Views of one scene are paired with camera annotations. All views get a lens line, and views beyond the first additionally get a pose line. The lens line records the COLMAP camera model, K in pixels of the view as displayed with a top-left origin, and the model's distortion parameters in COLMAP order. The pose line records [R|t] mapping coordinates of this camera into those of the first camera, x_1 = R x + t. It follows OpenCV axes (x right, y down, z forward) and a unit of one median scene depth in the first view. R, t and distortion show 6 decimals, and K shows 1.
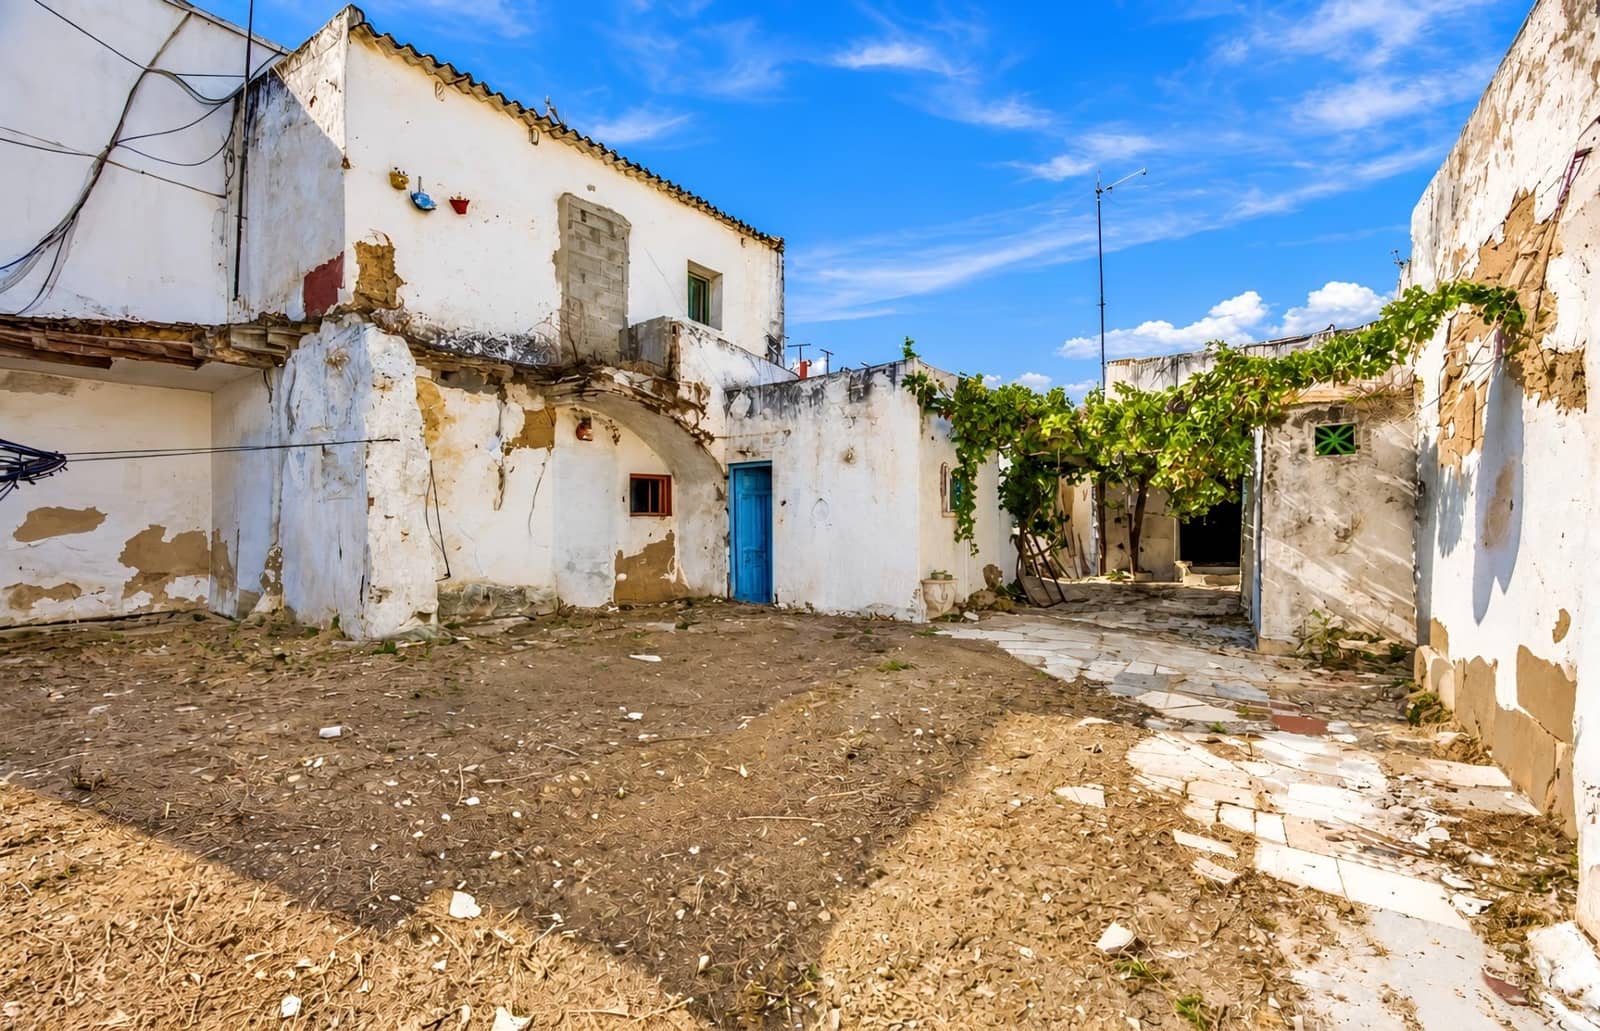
lens RADIAL K [[624.9, 0, 793.9], [0, 624.9, 520.3], [0, 0, 1]] dist [-0.035606, 0.011440]
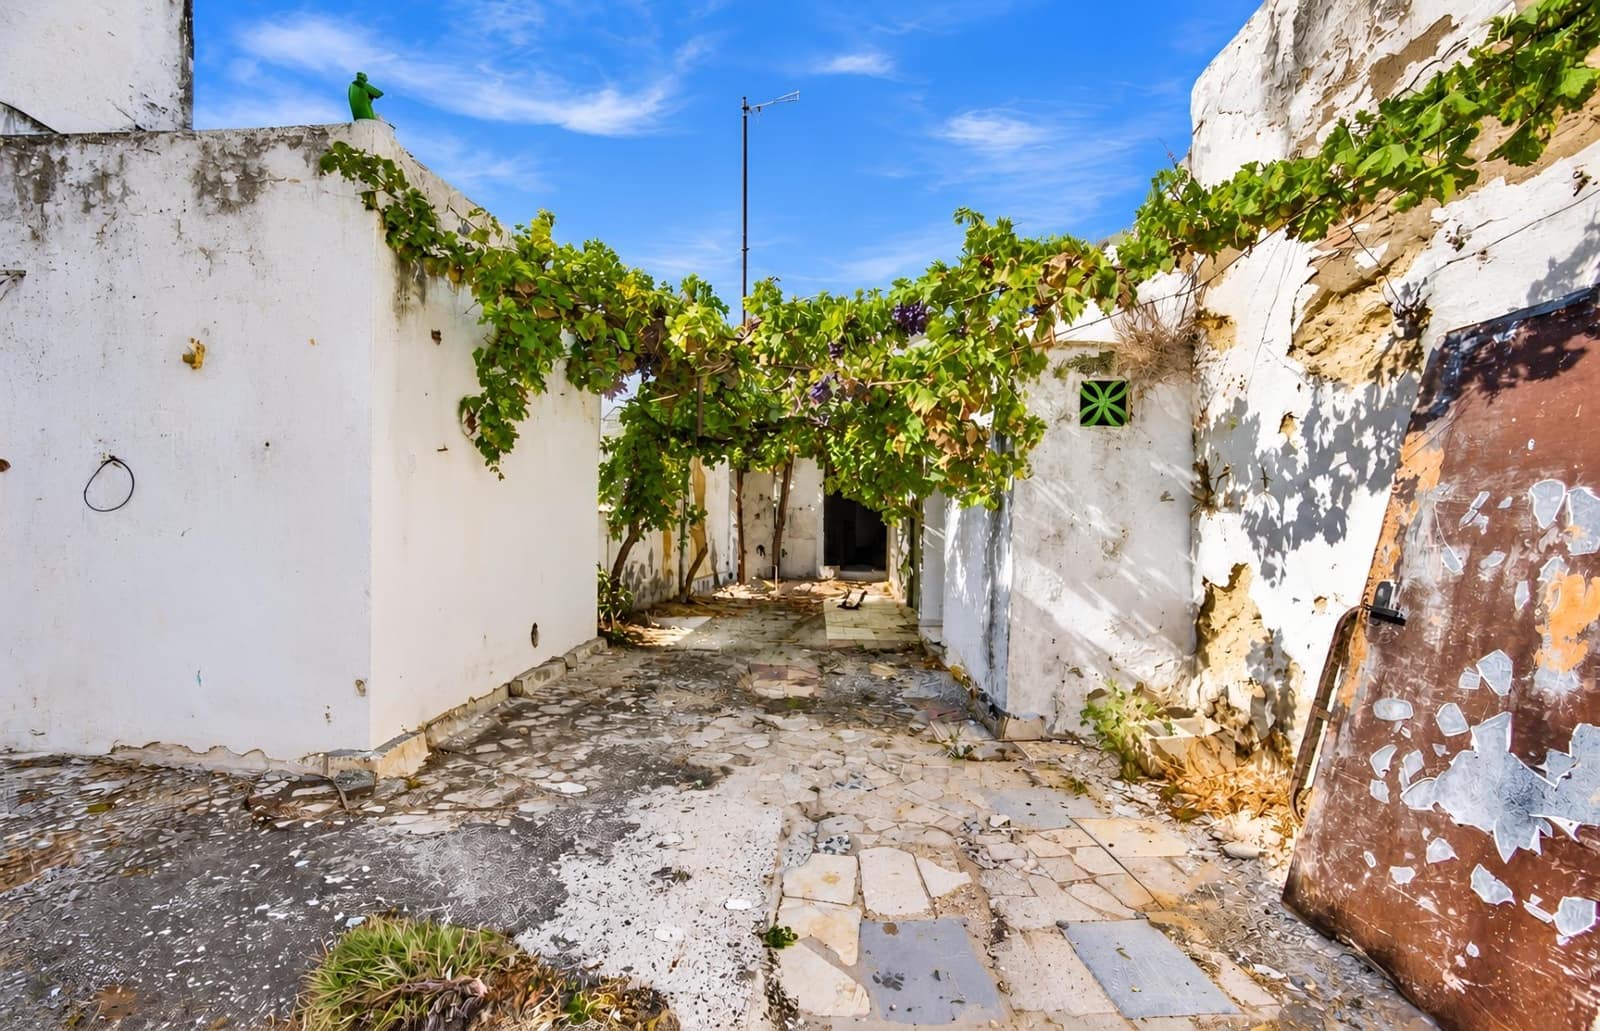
lens RADIAL K [[624.1, 0, 800.1], [0, 624.1, 519.2], [0, 0, 1]] dist [-0.034411, 0.011406]
pose [[0.832348, 0.007698, 0.554200, 0.254391], [-0.014608, 0.999861, 0.008052, -0.009393], [-0.554061, -0.014798, 0.832344, 0.633819]]
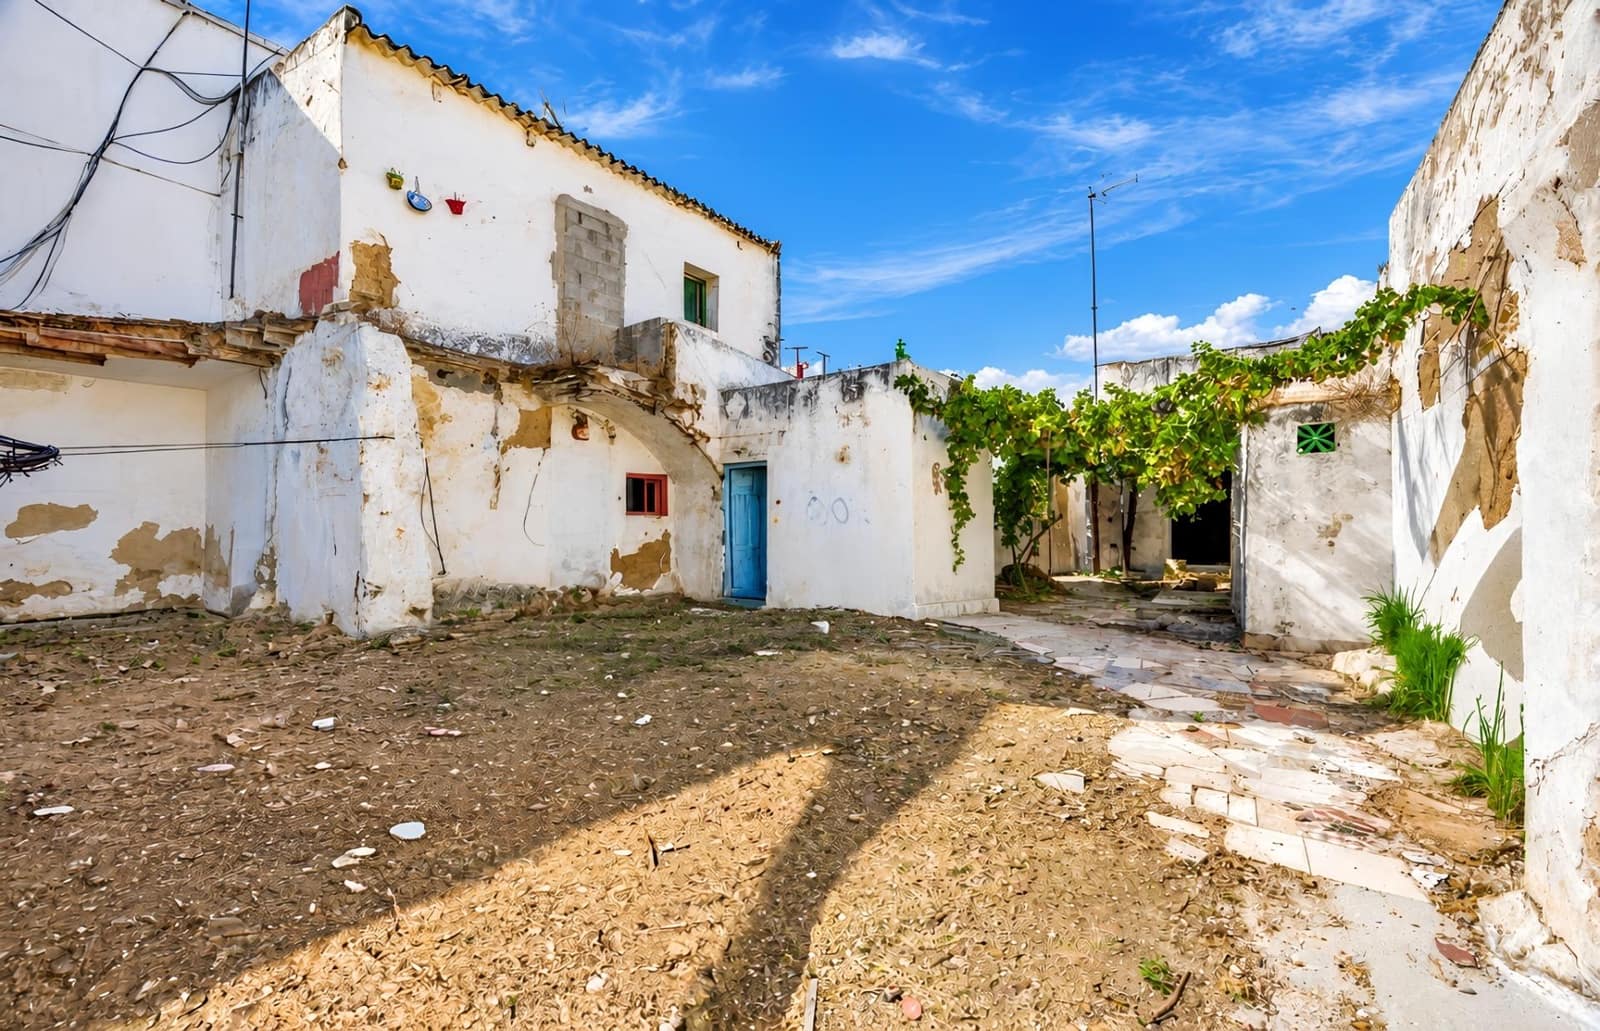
lens RADIAL K [[624.1, 0, 800.1], [0, 624.1, 519.2], [0, 0, 1]] dist [-0.034411, 0.011406]
pose [[0.999940, 0.000111, 0.010969, 0.010867], [-0.000033, 0.999975, -0.007123, 0.009973], [-0.010969, 0.007122, 0.999914, -0.011540]]
